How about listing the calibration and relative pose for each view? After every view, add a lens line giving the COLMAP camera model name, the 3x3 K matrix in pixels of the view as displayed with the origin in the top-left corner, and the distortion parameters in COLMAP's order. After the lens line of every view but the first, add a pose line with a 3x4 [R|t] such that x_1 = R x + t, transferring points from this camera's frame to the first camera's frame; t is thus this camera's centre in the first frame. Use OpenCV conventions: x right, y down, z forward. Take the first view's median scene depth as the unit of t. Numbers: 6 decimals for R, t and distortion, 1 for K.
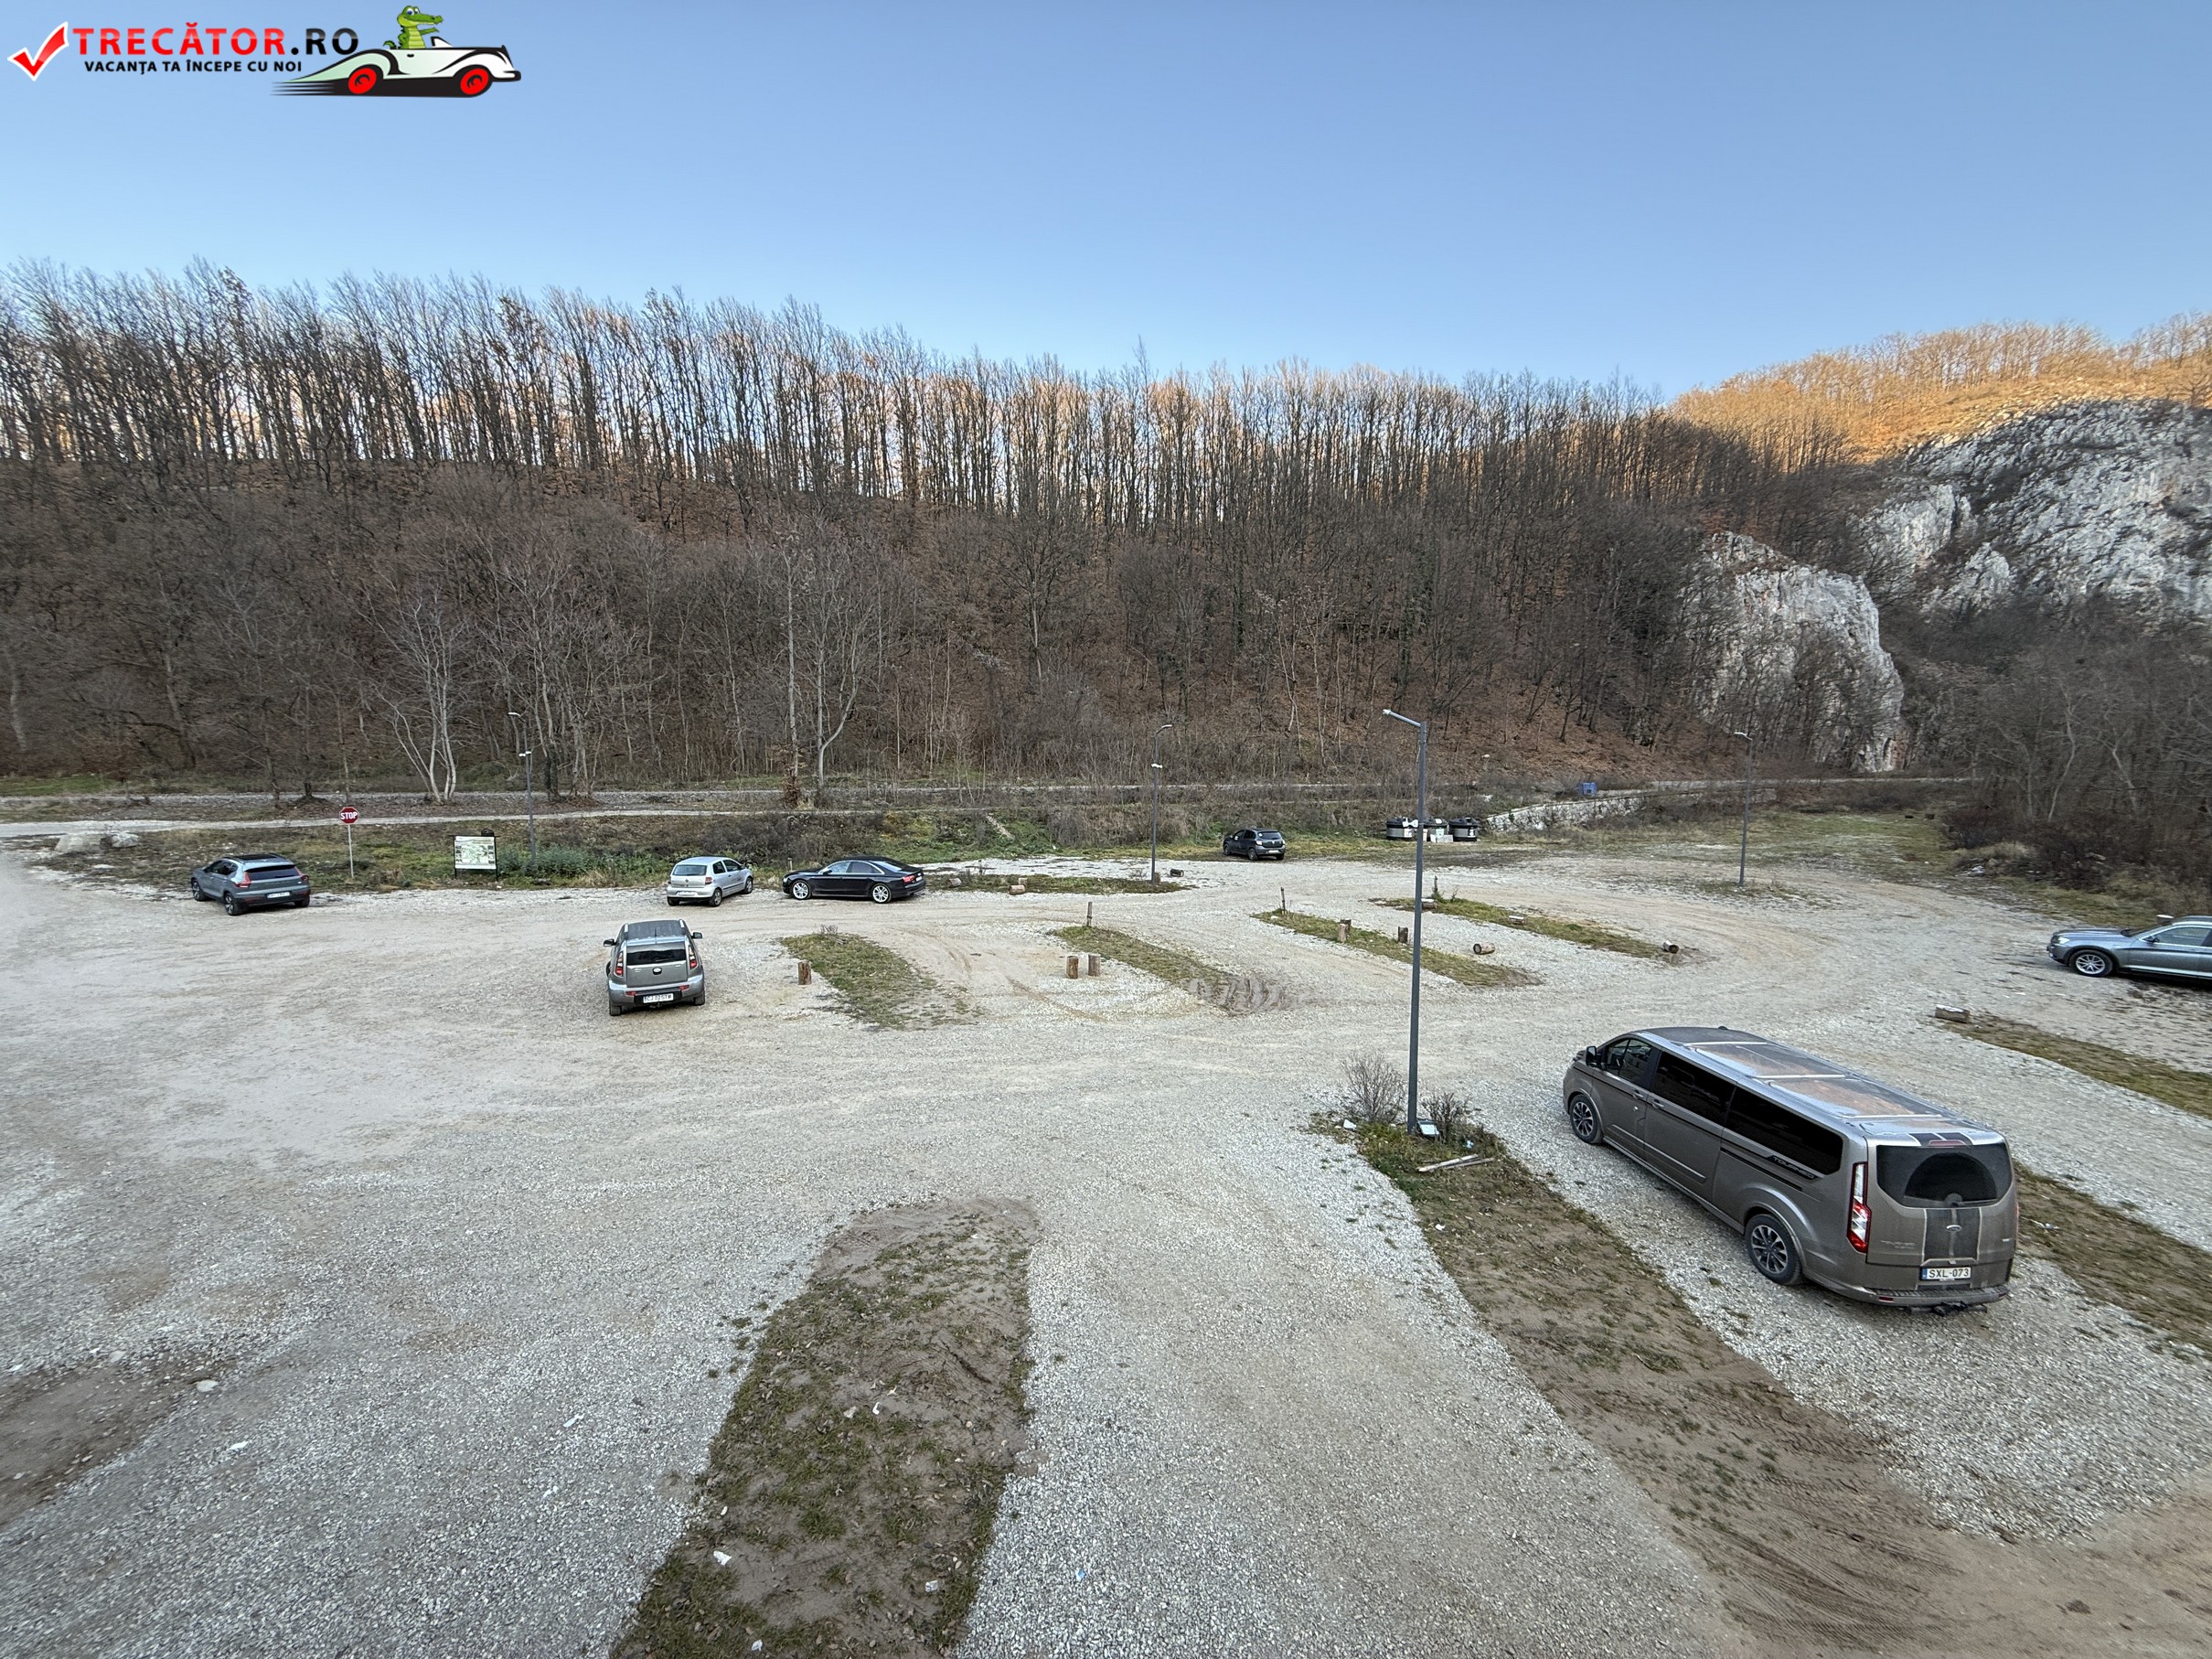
lens RADIAL K [[872.8, 0, 1101.1], [0, 872.8, 827.0], [0, 0, 1]] dist [-0.001154, 0.000111]
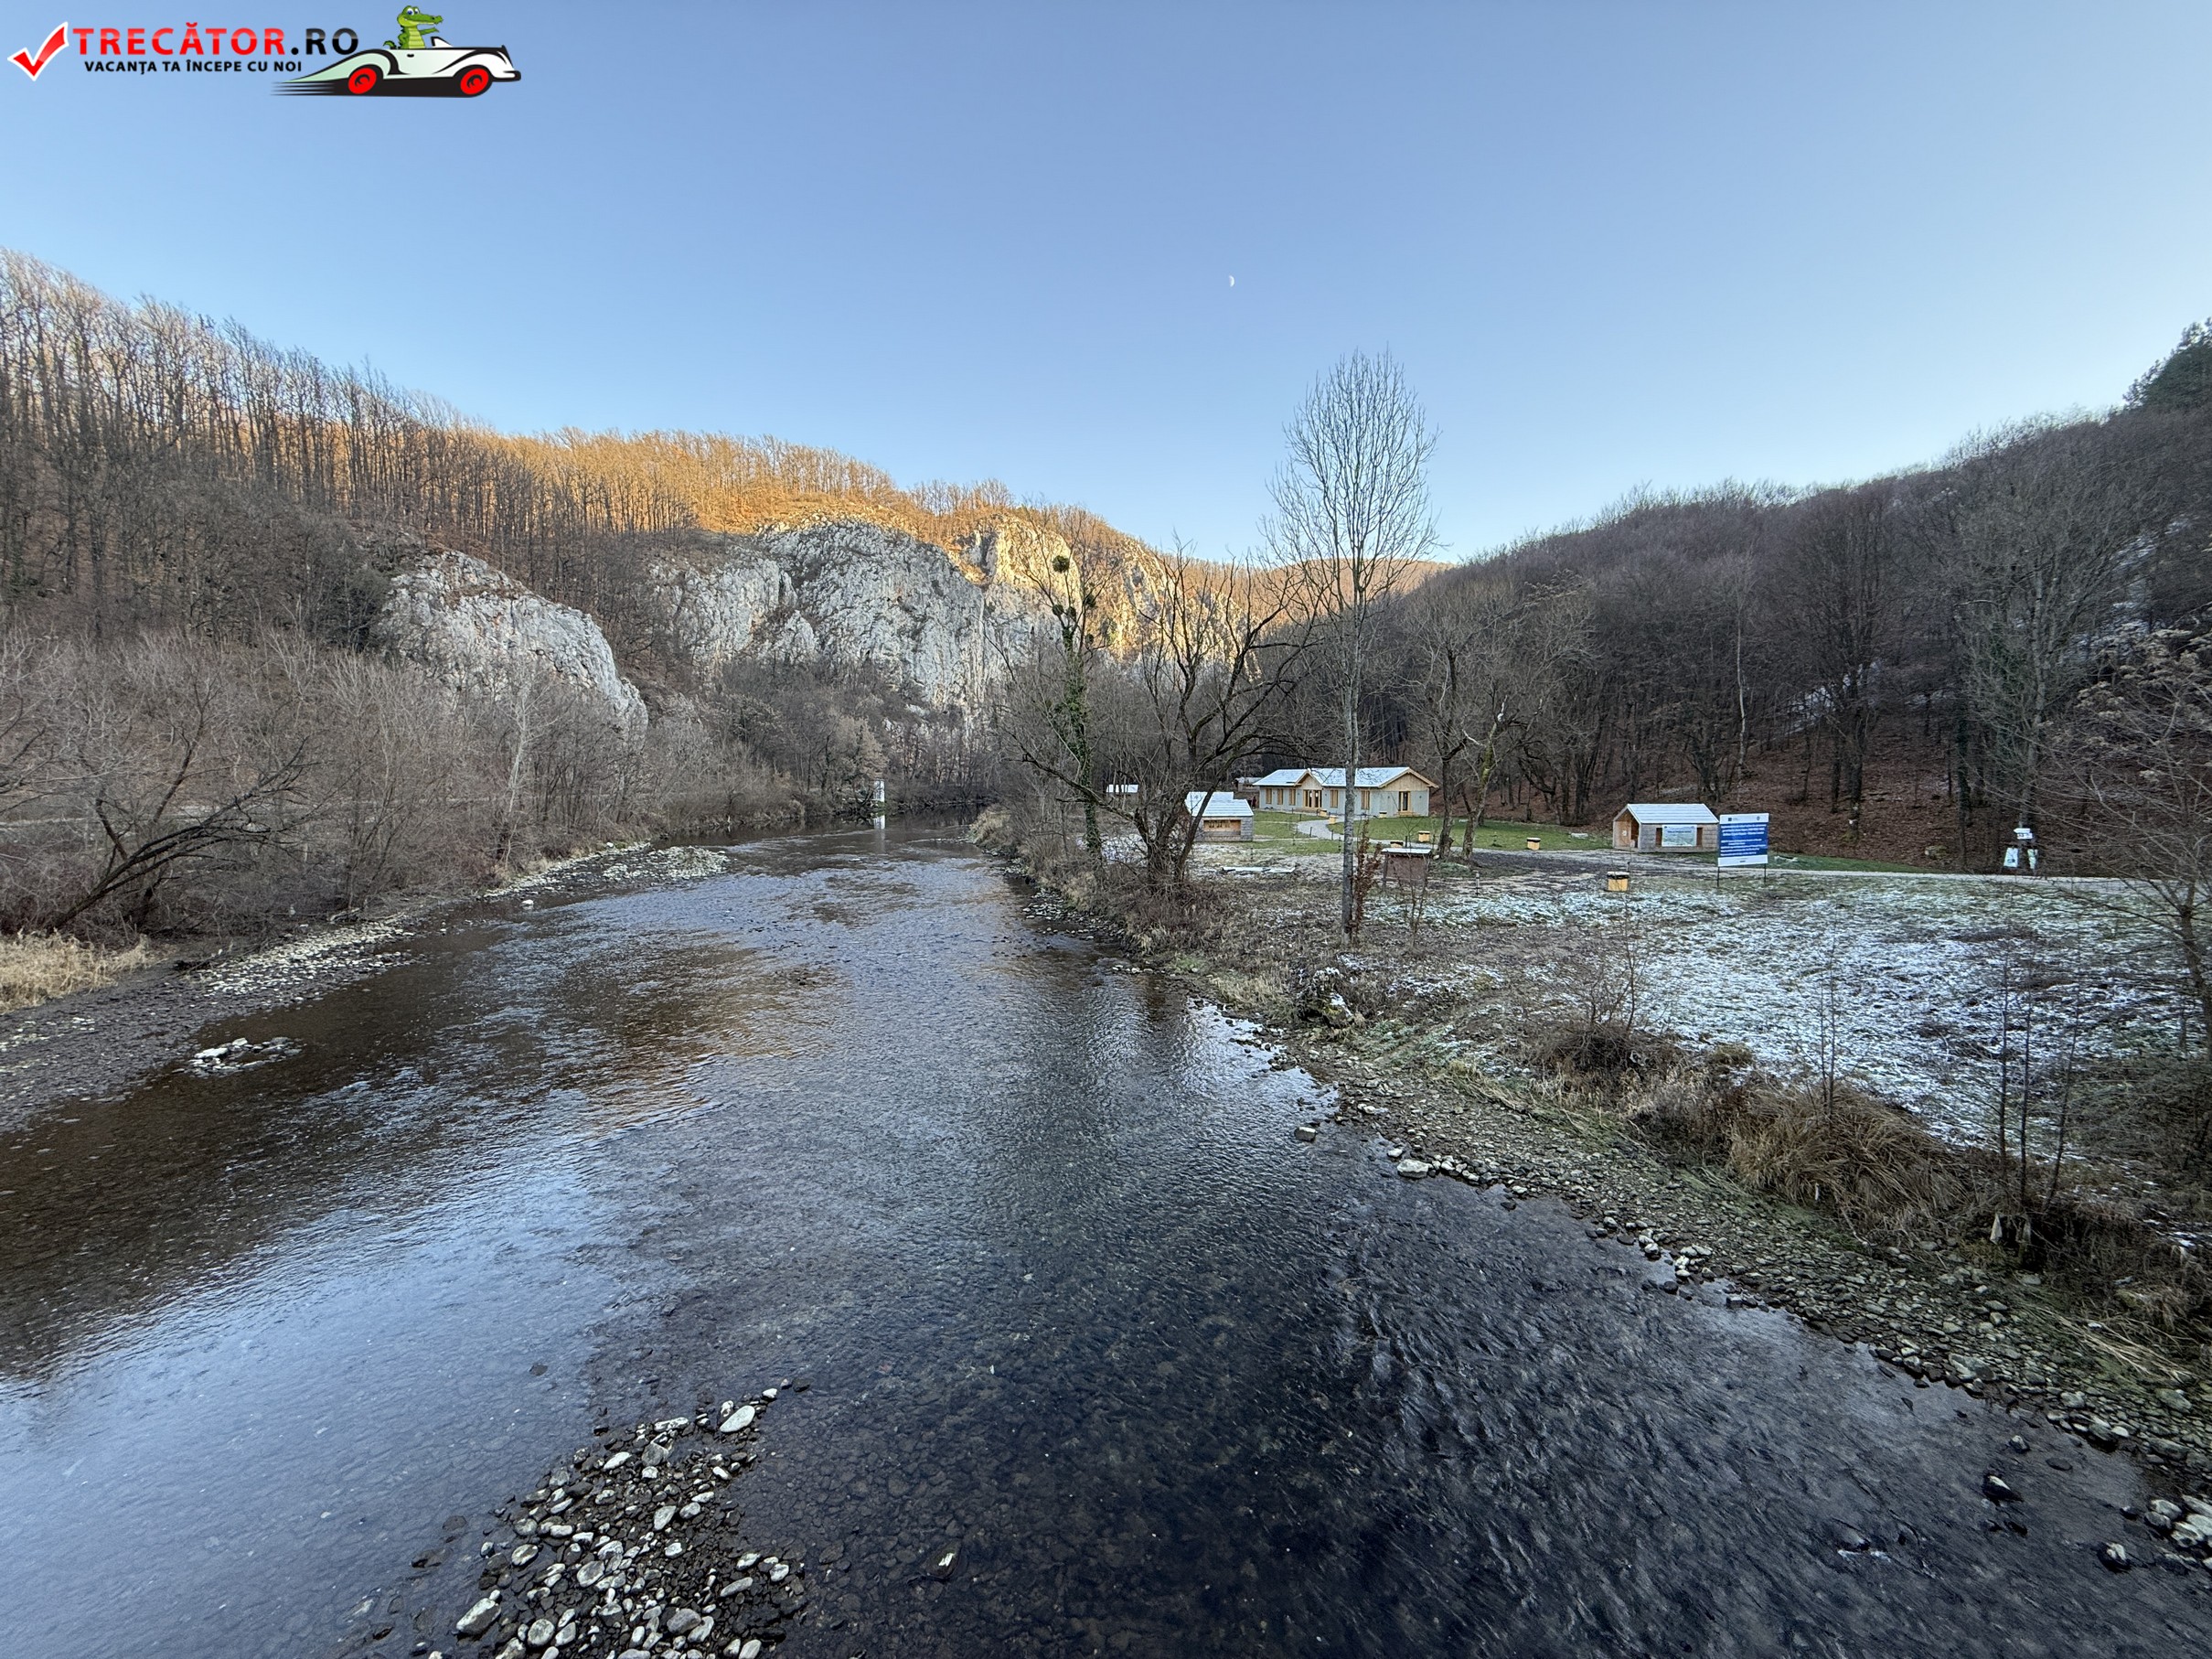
lens RADIAL K [[872.8, 0, 1101.1], [0, 872.8, 827.0], [0, 0, 1]] dist [-0.001154, 0.000111]
pose [[0.596836, -0.055022, 0.800474, 0.232343], [0.078325, 0.996876, 0.010122, 0.016420], [-0.798531, 0.056656, 0.599281, -0.119201]]
